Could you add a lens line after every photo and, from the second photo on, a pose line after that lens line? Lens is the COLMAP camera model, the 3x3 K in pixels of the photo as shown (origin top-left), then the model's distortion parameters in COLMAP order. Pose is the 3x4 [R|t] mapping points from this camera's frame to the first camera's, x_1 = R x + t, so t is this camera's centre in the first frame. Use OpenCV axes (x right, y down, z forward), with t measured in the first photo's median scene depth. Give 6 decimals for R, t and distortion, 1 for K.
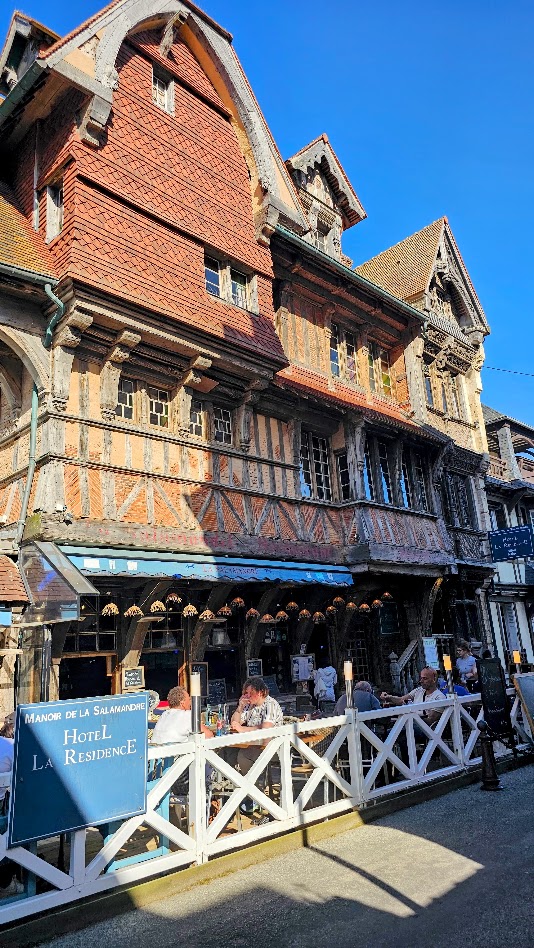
lens RADIAL K [[632.2, 0, 267.5], [0, 632.2, 490.7], [0, 0, 1]] dist [0.063136, -0.001830]
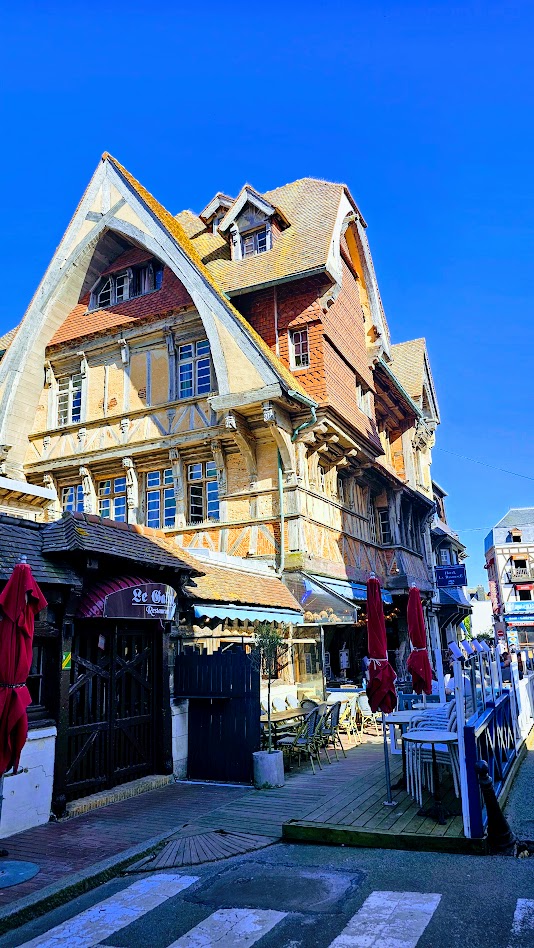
lens RADIAL K [[632.2, 0, 267.5], [0, 632.2, 490.7], [0, 0, 1]] dist [0.063136, -0.001830]
pose [[0.943021, 0.103947, 0.316079, -0.667489], [-0.104842, 0.994387, -0.014221, -0.062240], [-0.315783, -0.019728, 0.948626, -0.316847]]
